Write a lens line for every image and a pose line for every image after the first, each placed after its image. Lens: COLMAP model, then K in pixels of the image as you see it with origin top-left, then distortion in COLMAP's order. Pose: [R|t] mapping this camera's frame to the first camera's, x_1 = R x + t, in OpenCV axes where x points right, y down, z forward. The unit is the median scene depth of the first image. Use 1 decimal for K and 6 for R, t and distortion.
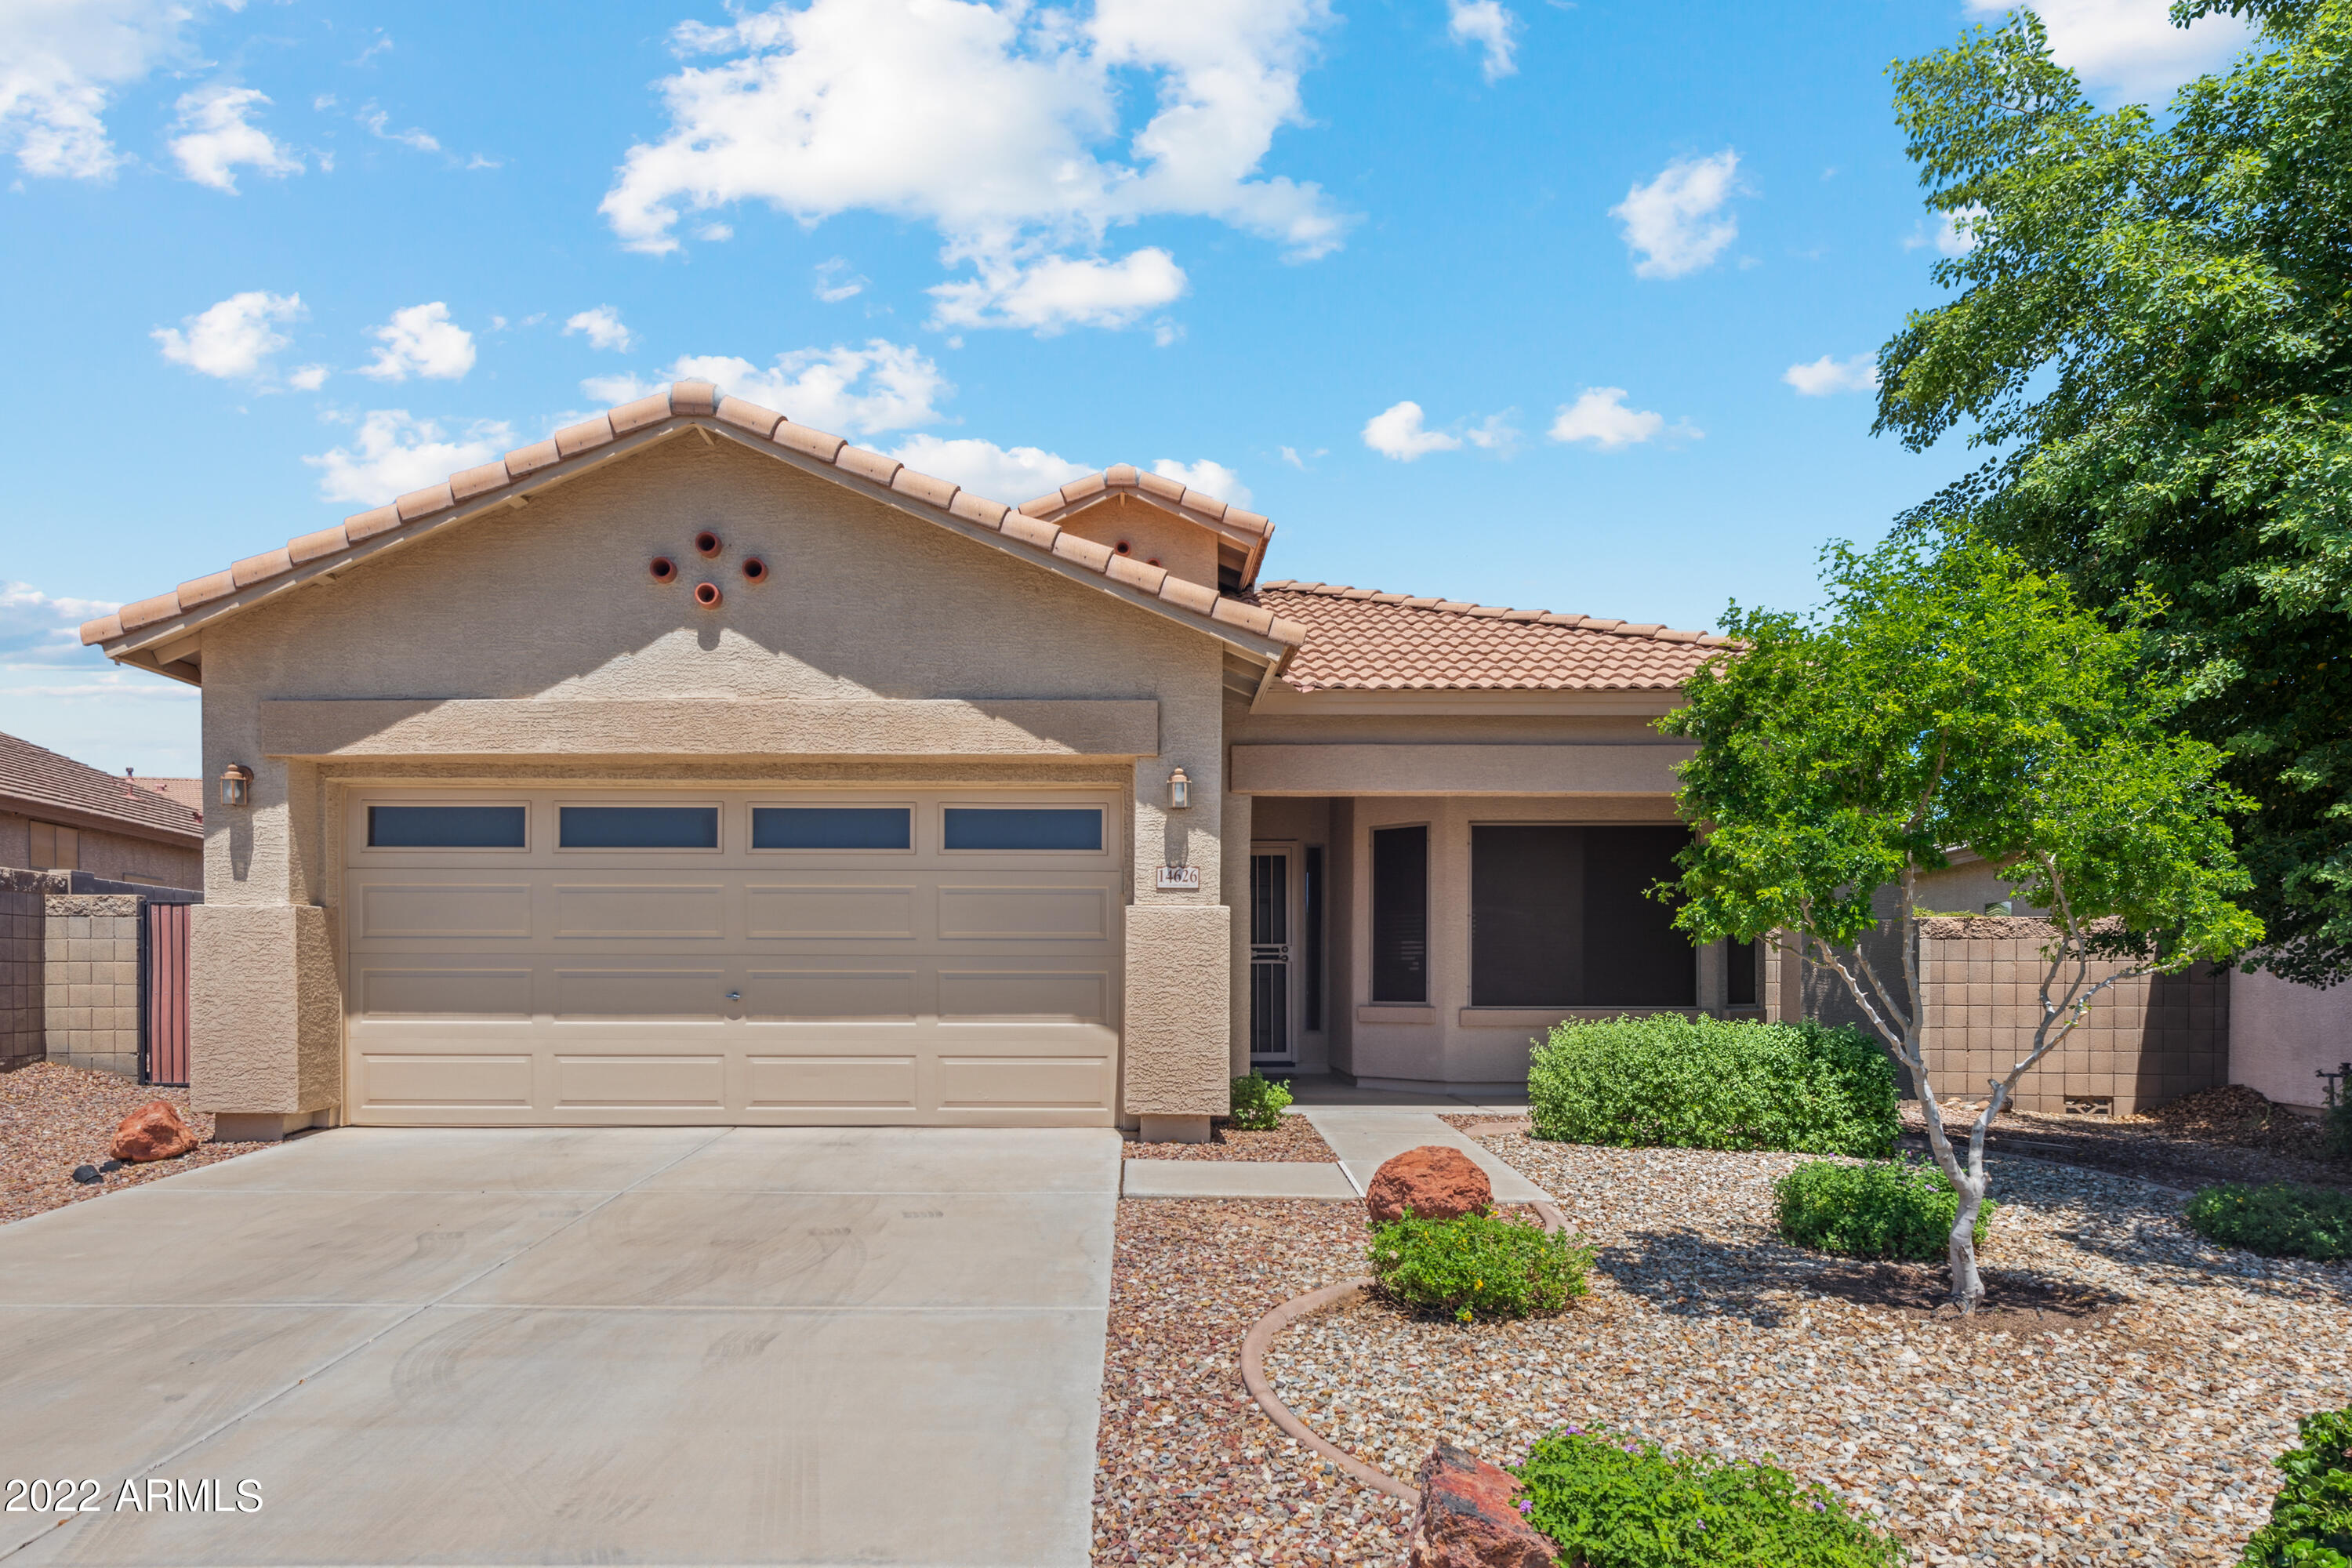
lens RADIAL K [[1434.6, 0, 1175.9], [0, 1434.6, 1001.5], [0, 0, 1]] dist [-0.000611, -0.002492]
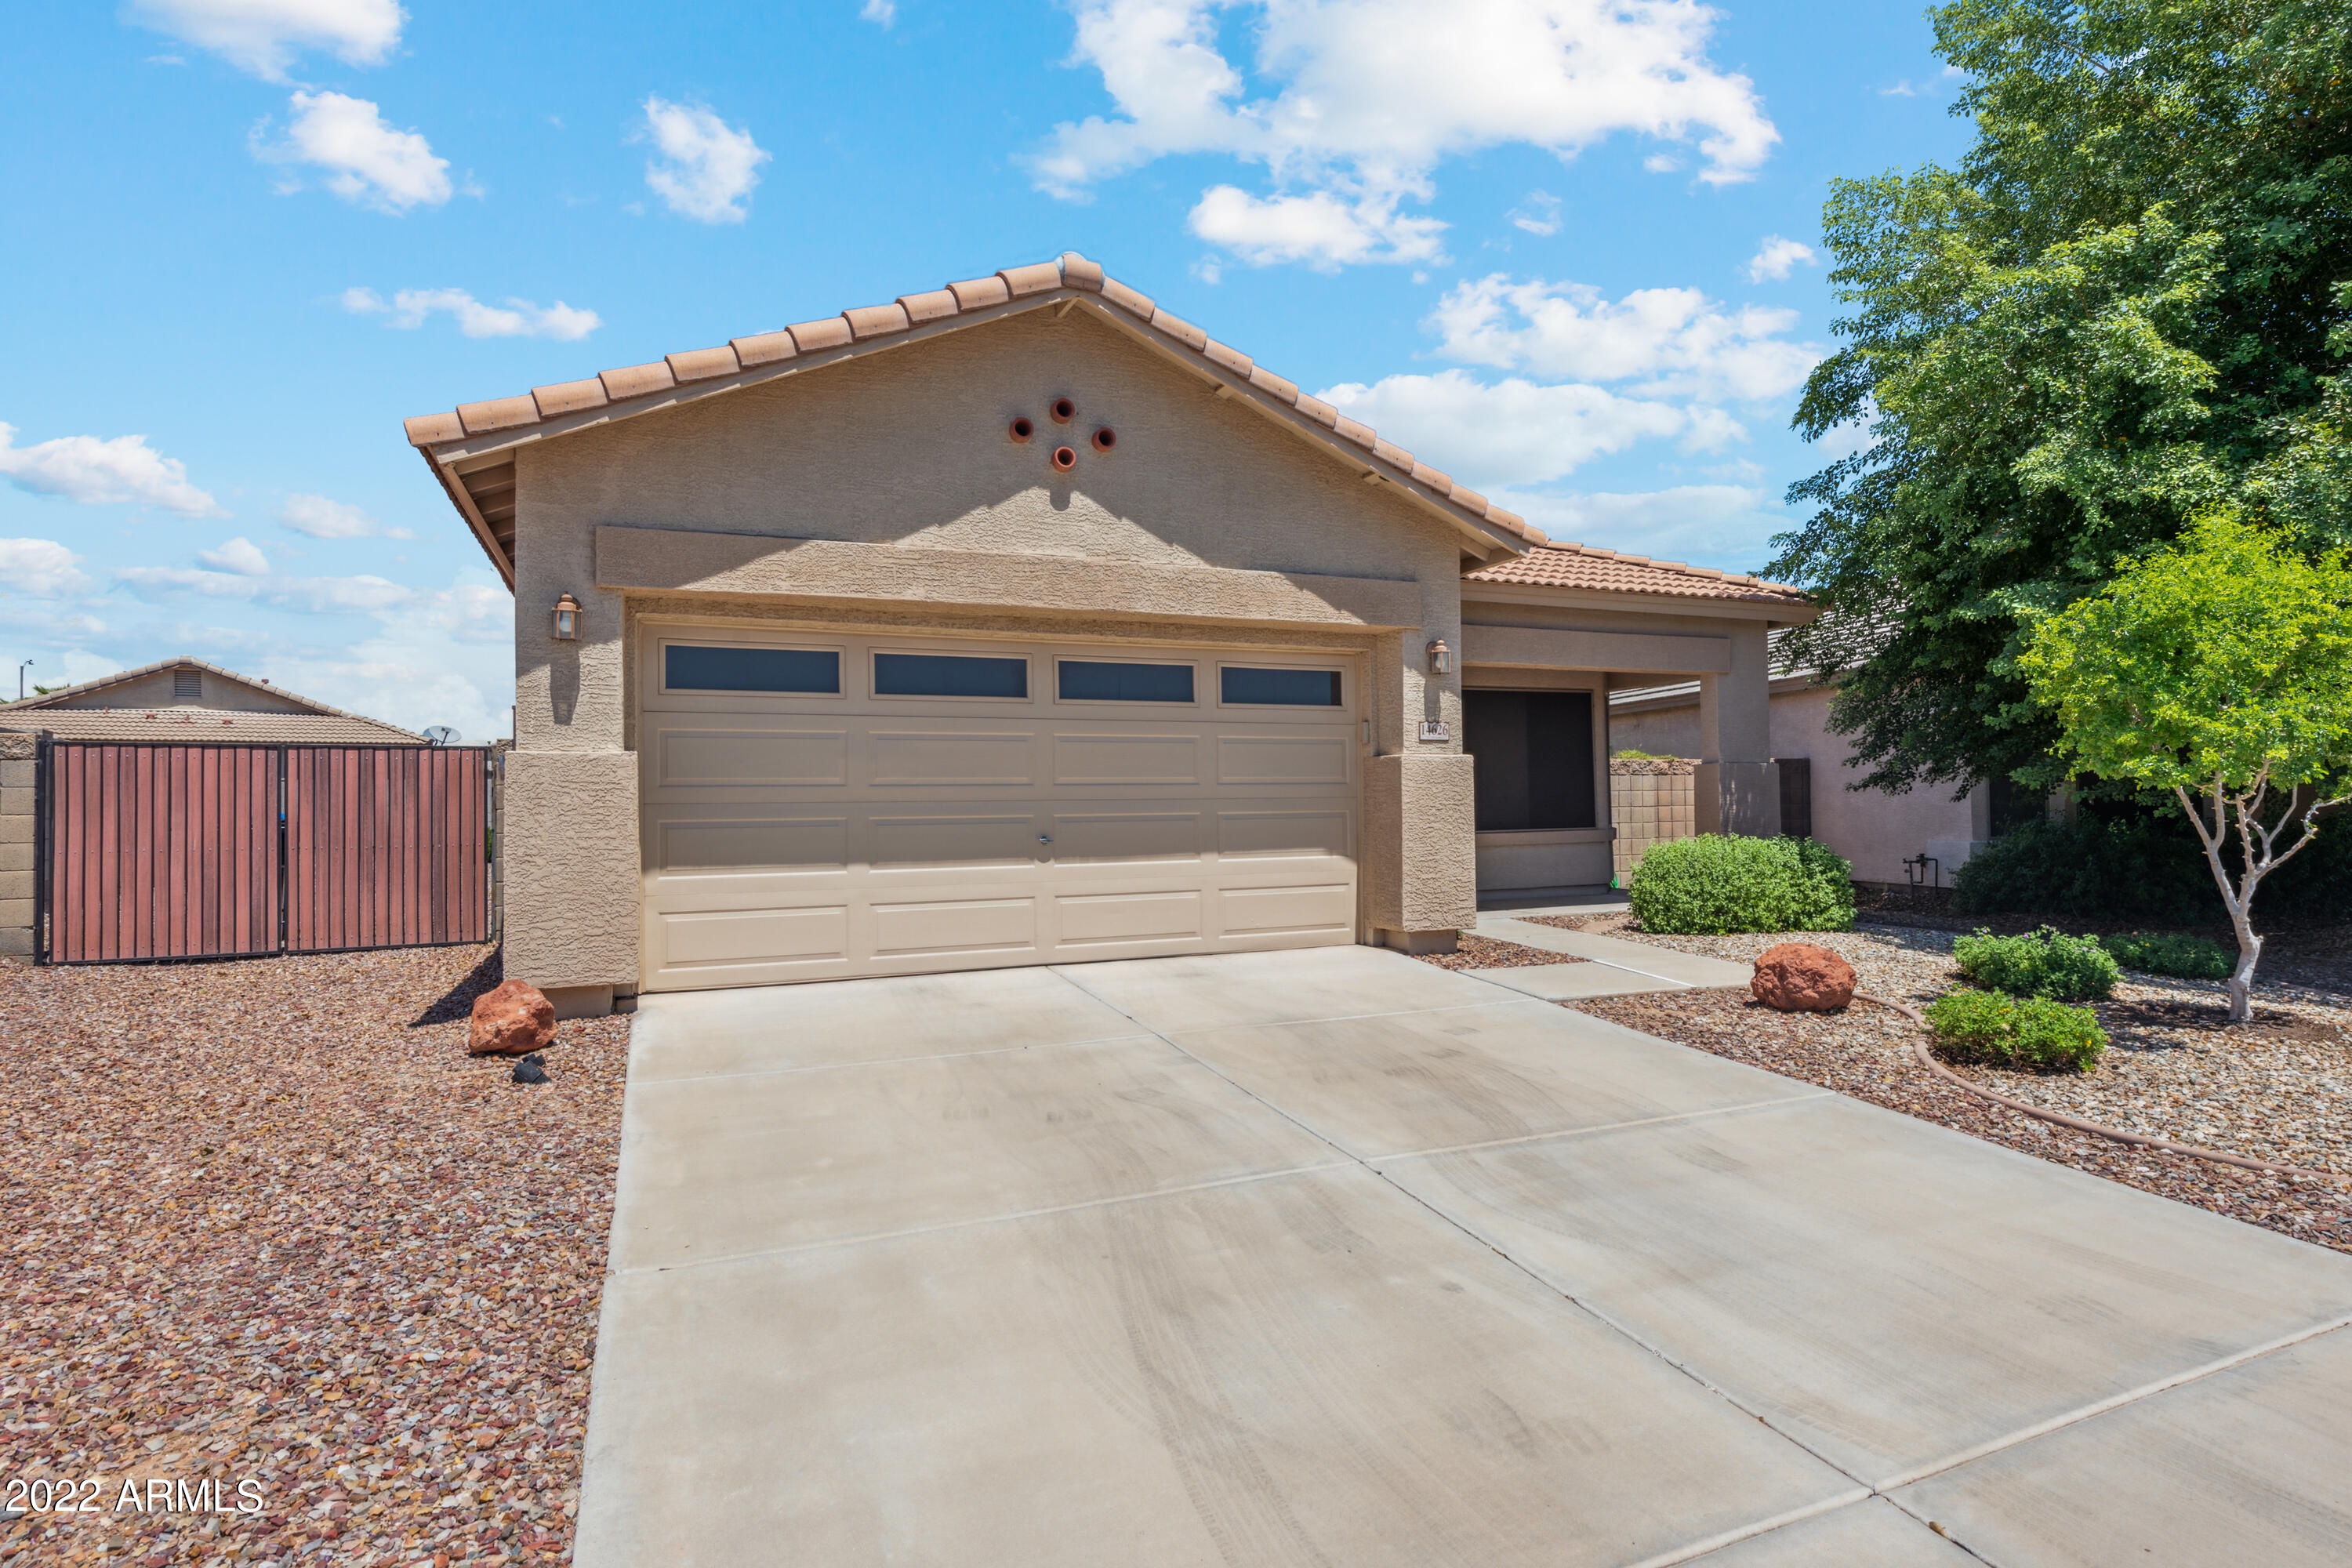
lens RADIAL K [[1197.8, 0, 1176.0], [0, 1197.8, 784.0], [0, 0, 1]] dist [0.002099, 0.000288]
pose [[0.920087, -0.007865, 0.391635, -0.591626], [0.020985, 0.999352, -0.029232, -0.017675], [-0.391152, 0.035114, 0.919656, 0.168676]]
